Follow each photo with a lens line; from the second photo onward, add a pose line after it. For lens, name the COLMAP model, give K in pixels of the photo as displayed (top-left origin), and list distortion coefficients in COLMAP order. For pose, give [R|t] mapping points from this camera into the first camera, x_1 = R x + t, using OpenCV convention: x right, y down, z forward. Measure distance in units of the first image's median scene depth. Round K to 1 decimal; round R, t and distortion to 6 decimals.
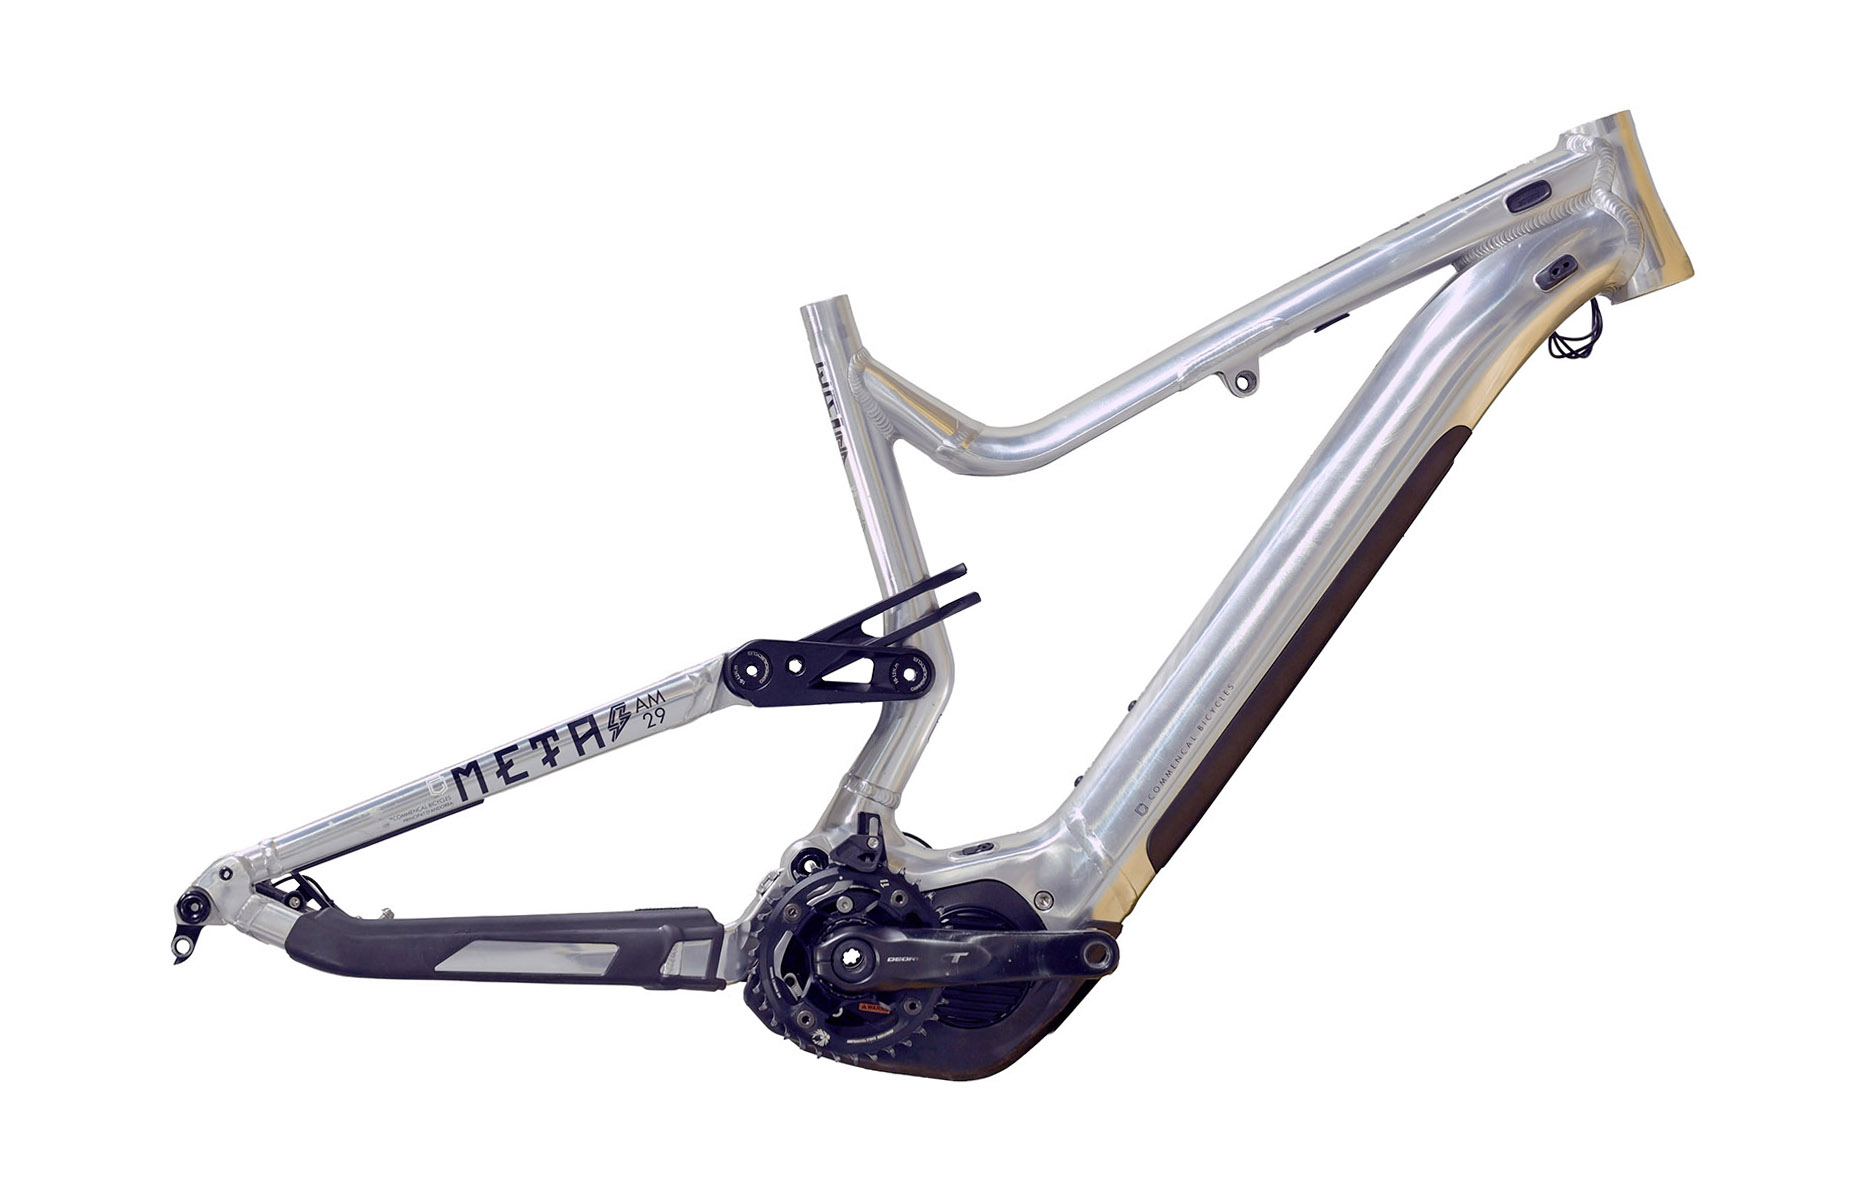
lens RADIAL K [[5750.9, 0, 920.3], [0, 5750.9, 595.0], [0, 0, 1]] dist [0.263825, 0.000000]
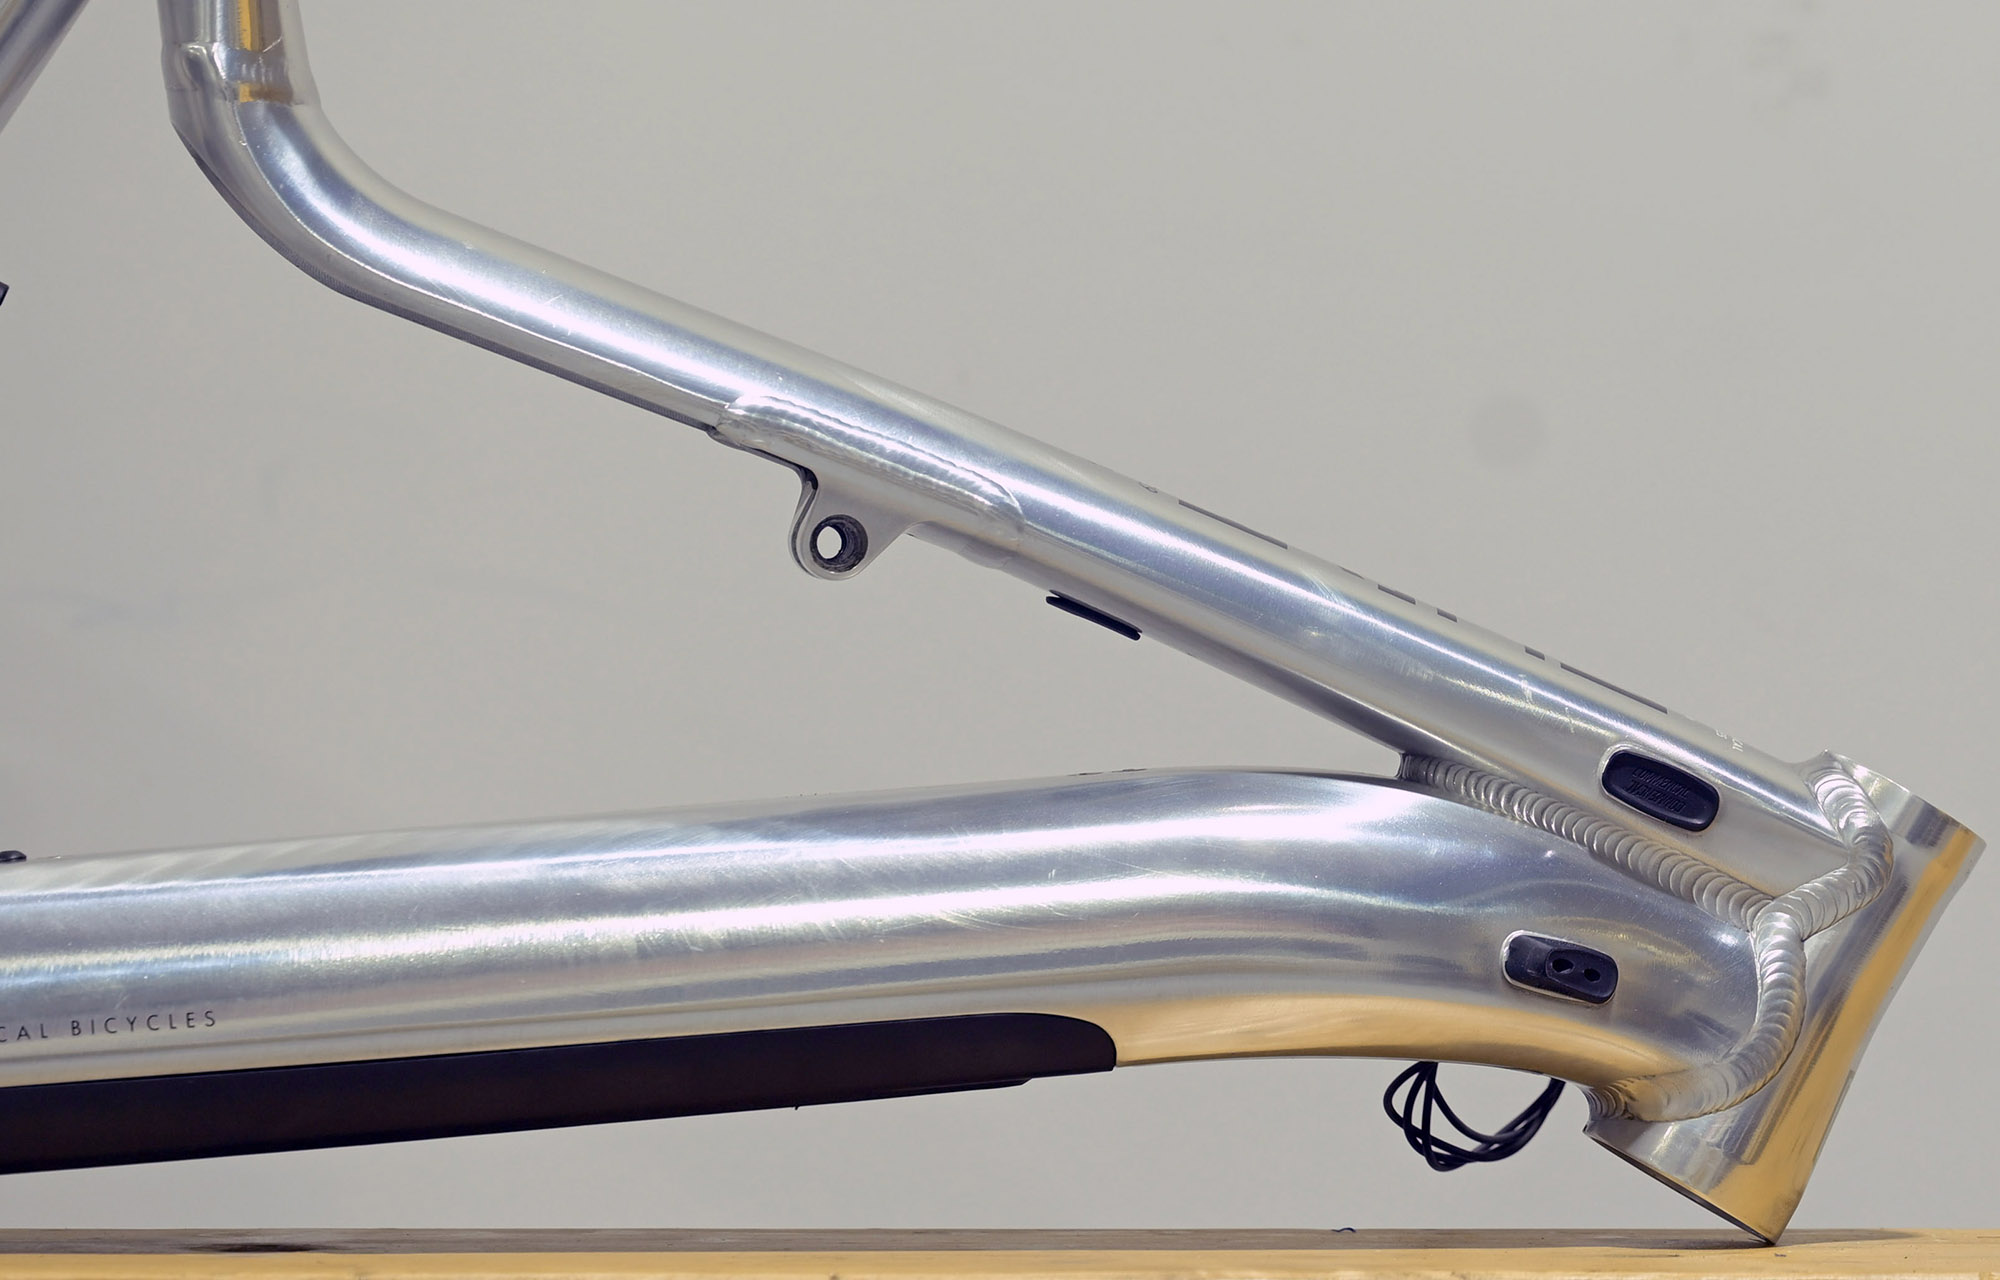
lens RADIAL K [[6197.1, 0, 1004.8], [0, 6197.1, 647.3], [0, 0, 1]] dist [0.263825, 0.000000]
pose [[0.644206, 0.764779, 0.010561, 0.064679], [-0.764649, 0.644292, -0.014146, -0.035159], [-0.017623, 0.001038, 0.999844, 0.577465]]
